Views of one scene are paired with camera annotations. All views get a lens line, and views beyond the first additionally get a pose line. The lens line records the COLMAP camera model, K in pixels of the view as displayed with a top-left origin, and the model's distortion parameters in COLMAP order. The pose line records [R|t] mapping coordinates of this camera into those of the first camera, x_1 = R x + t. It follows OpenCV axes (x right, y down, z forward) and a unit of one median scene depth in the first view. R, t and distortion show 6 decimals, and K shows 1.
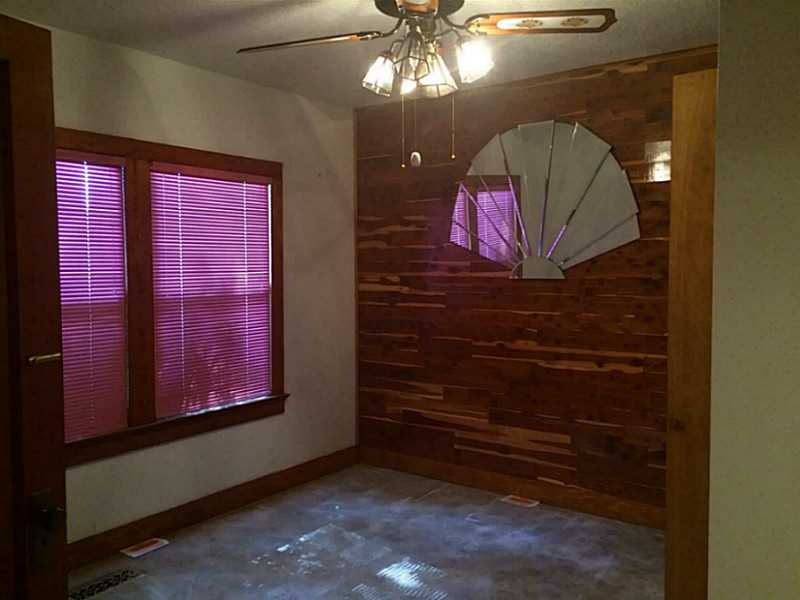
lens RADIAL K [[682.2, 0, 401.7], [0, 682.2, 297.2], [0, 0, 1]] dist [0.091221, -0.107627]
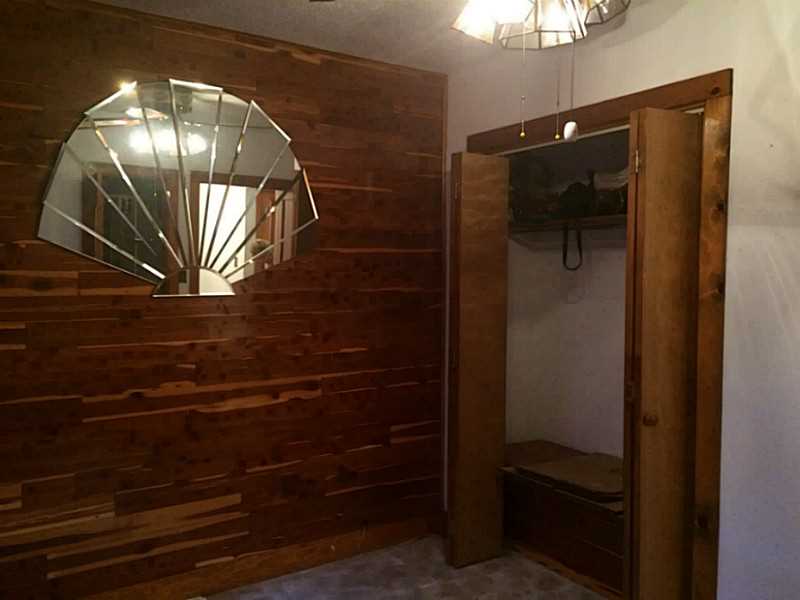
lens RADIAL K [[682.2, 0, 401.7], [0, 682.2, 297.2], [0, 0, 1]] dist [0.091221, -0.107627]
pose [[0.346363, -0.028835, 0.937657, -0.425771], [0.043361, 0.998951, 0.014703, -0.027045], [-0.937098, 0.035565, 0.347250, 0.538482]]
